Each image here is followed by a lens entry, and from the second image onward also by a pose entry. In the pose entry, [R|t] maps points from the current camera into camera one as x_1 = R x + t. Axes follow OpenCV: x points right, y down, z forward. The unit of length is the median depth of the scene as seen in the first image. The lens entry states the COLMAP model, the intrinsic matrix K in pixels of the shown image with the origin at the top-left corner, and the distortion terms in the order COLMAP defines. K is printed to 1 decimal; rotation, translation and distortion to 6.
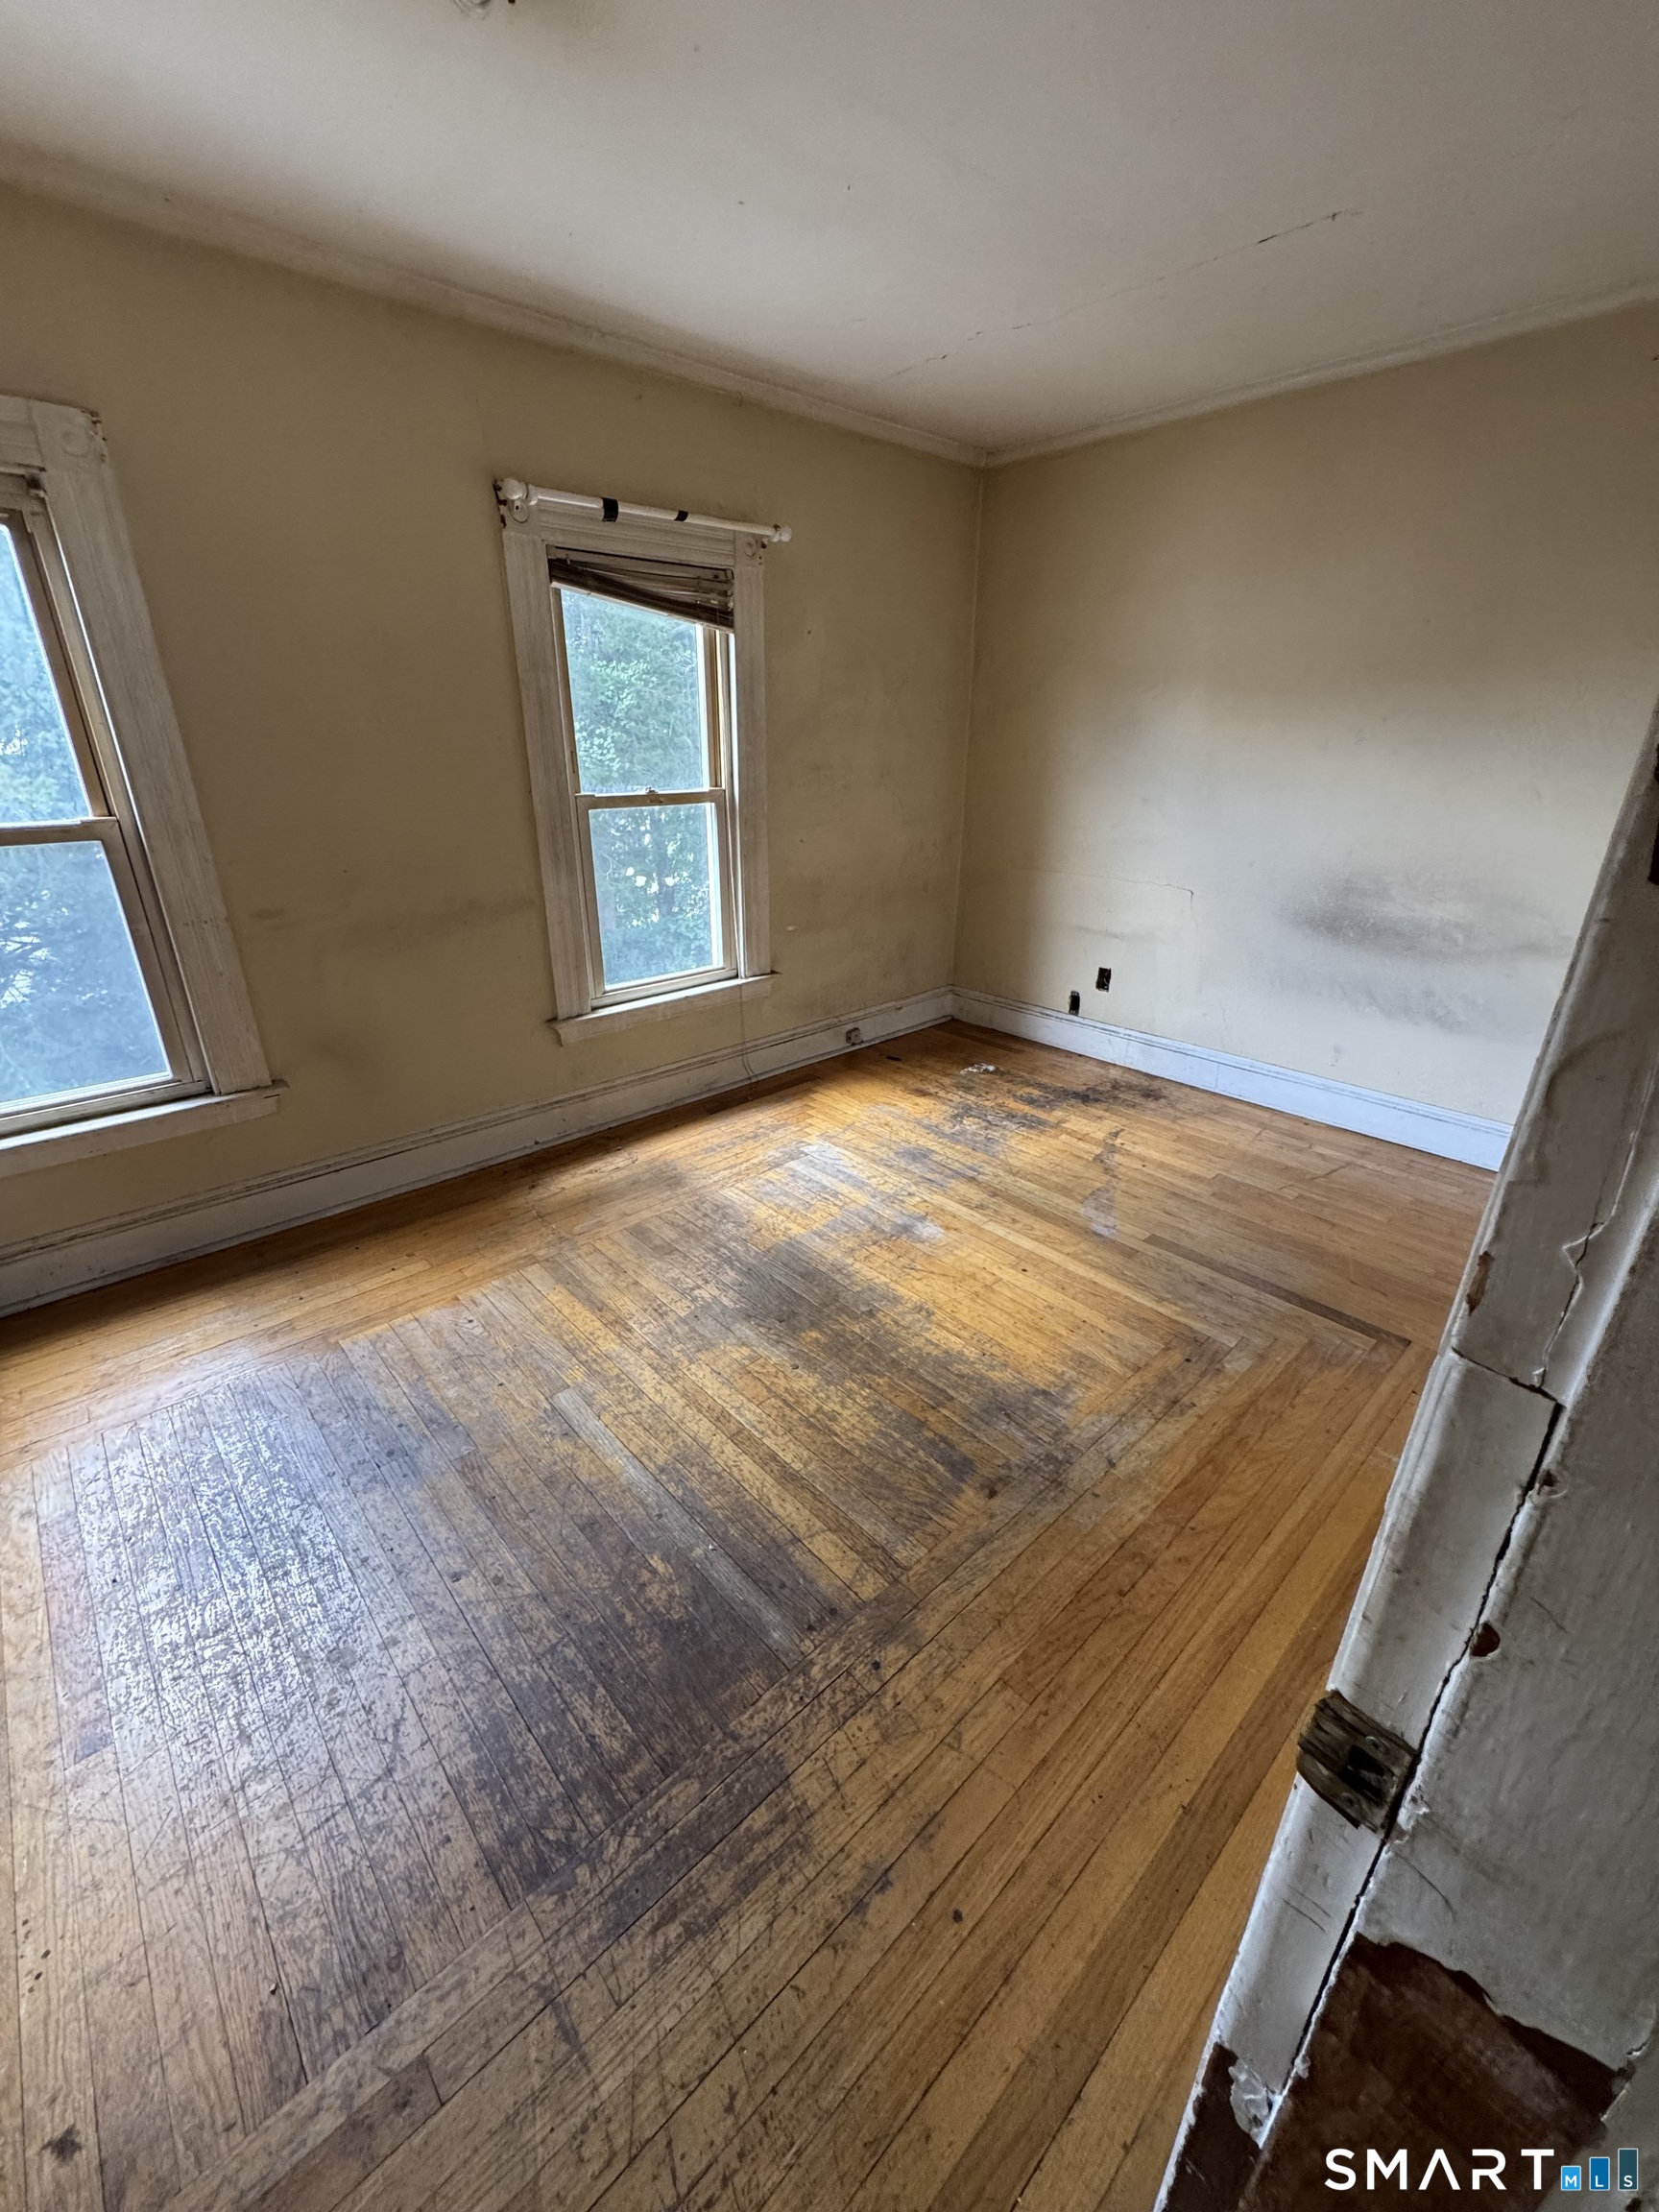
lens RADIAL K [[879.8, 0, 816.2], [0, 879.8, 1102.6], [0, 0, 1]] dist [-0.001947, 0.000626]
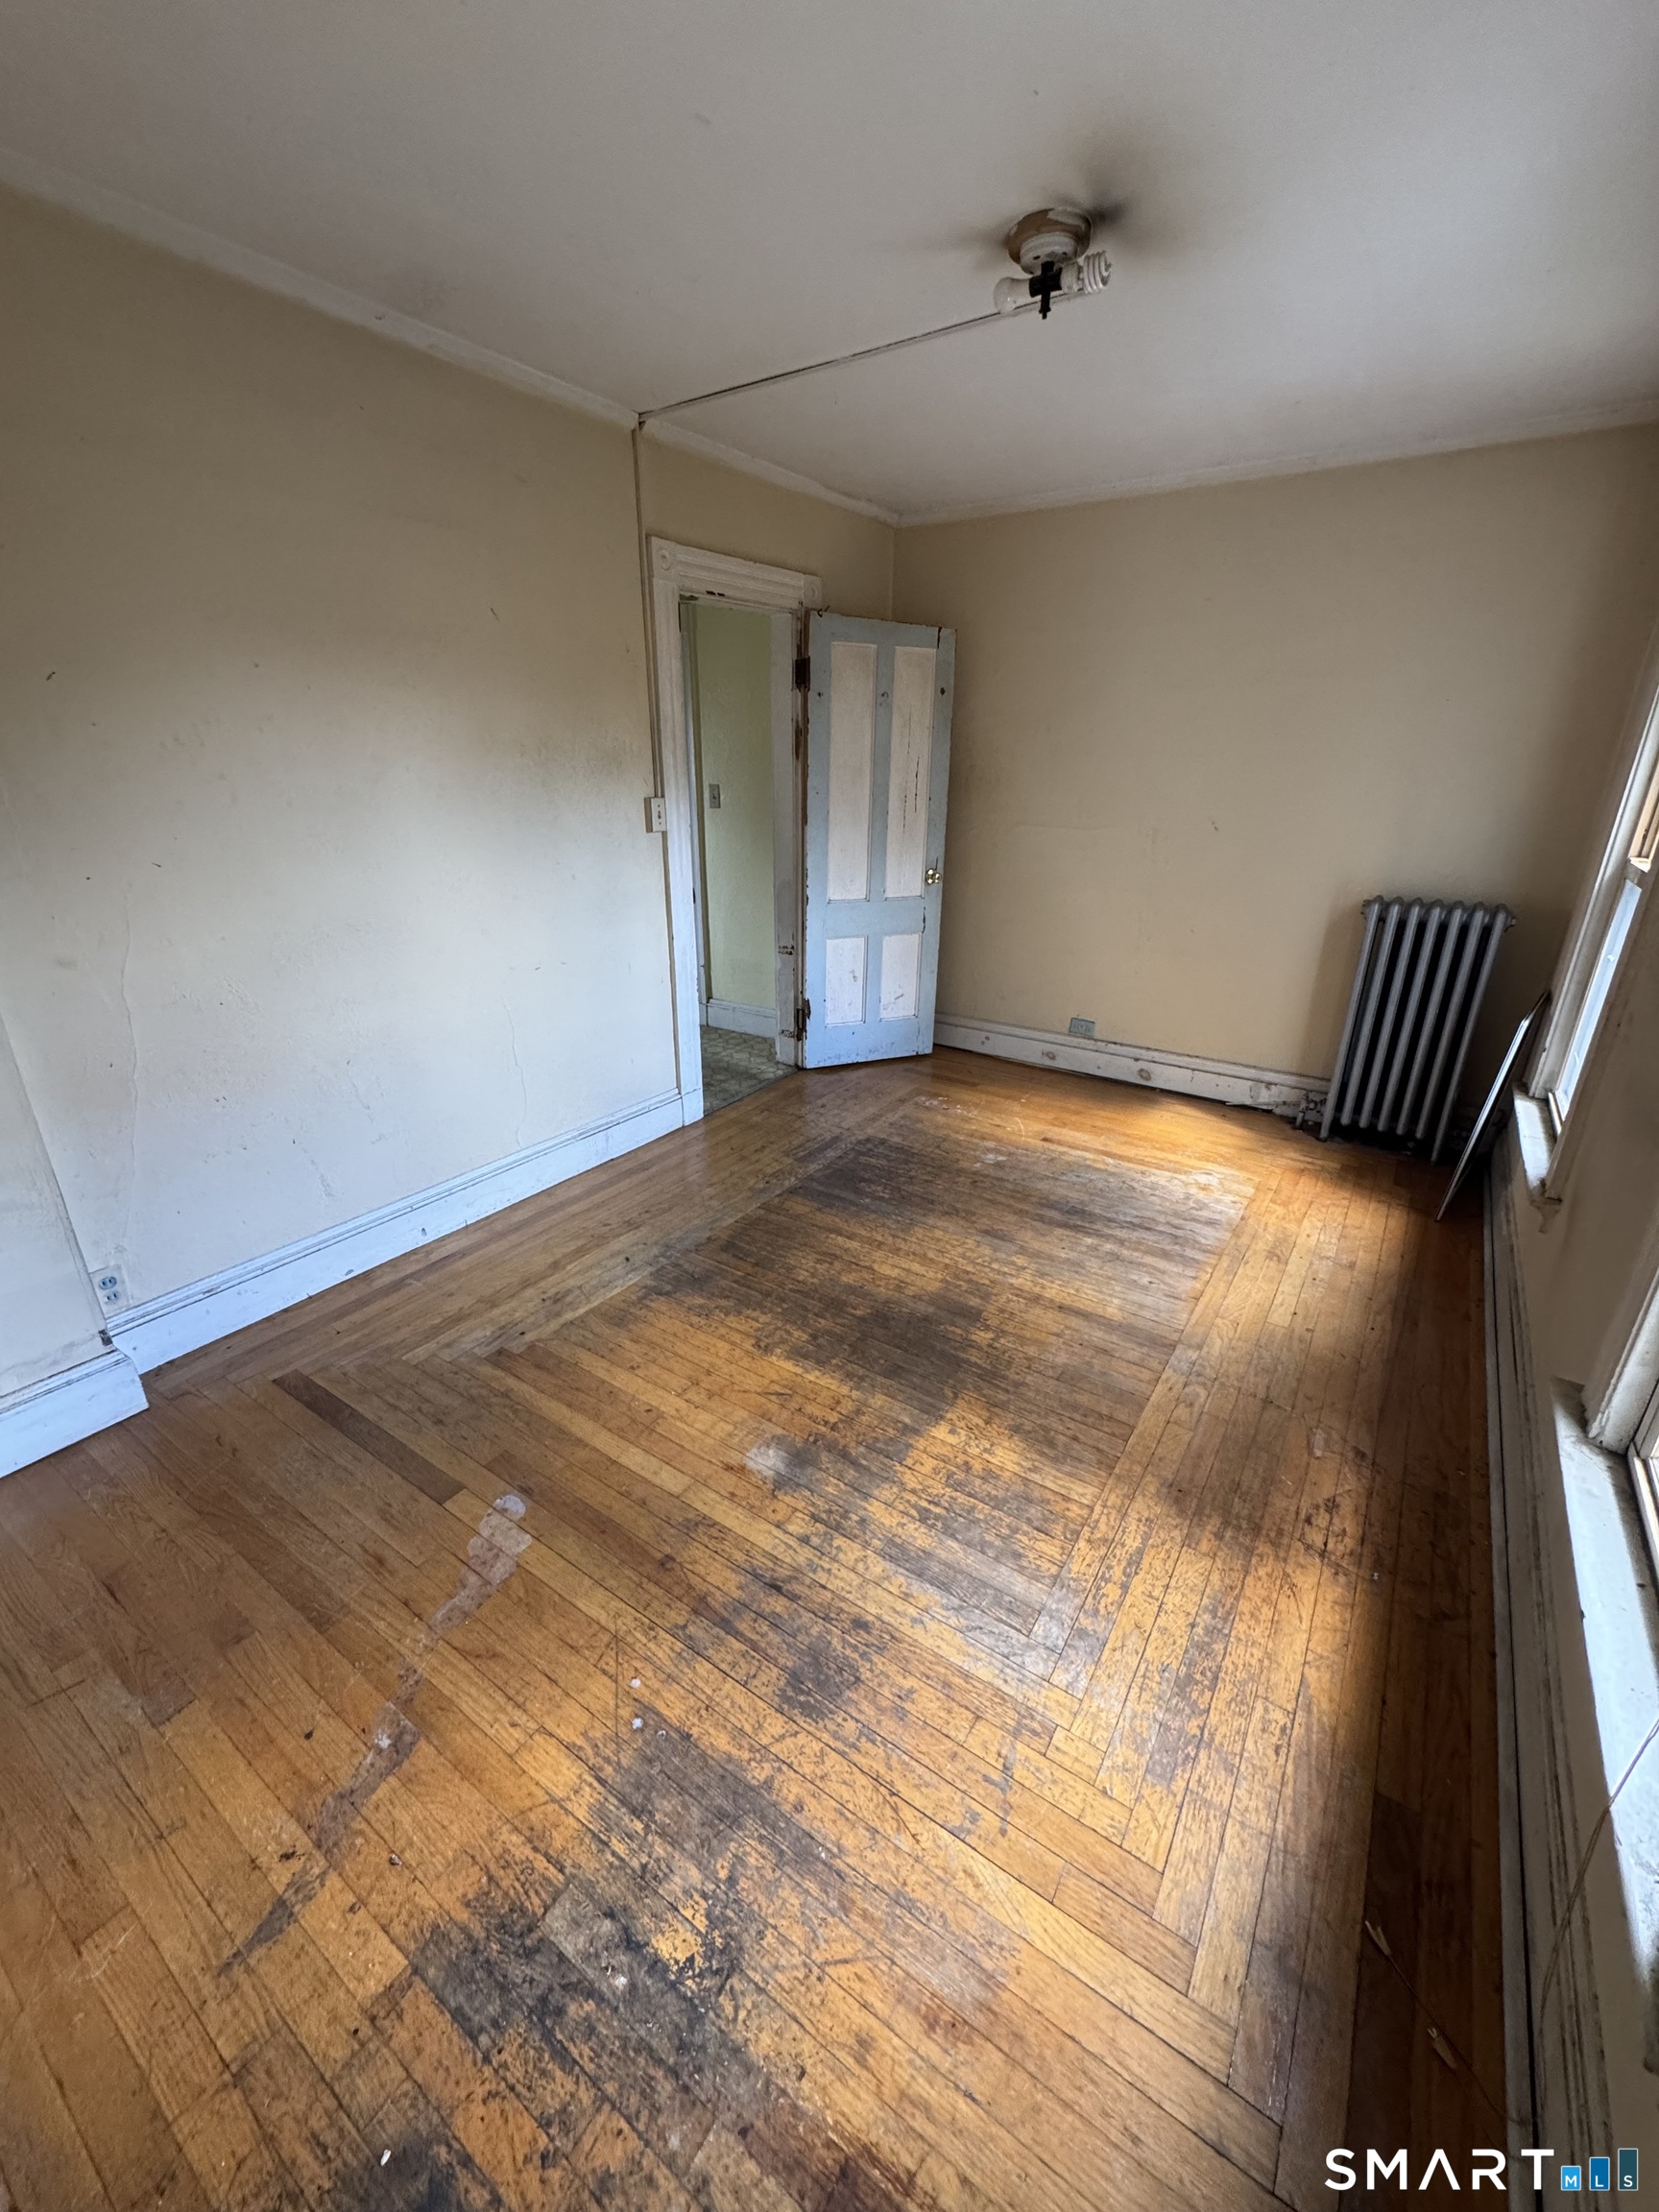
lens RADIAL K [[879.8, 0, 820.6], [0, 879.8, 1105.4], [0, 0, 1]] dist [-0.001947, 0.000626]
pose [[-0.972391, 0.075297, -0.220877, 0.228081], [-0.099567, 0.722161, 0.684521, -0.572008], [0.211051, 0.687614, -0.694726, 1.338643]]
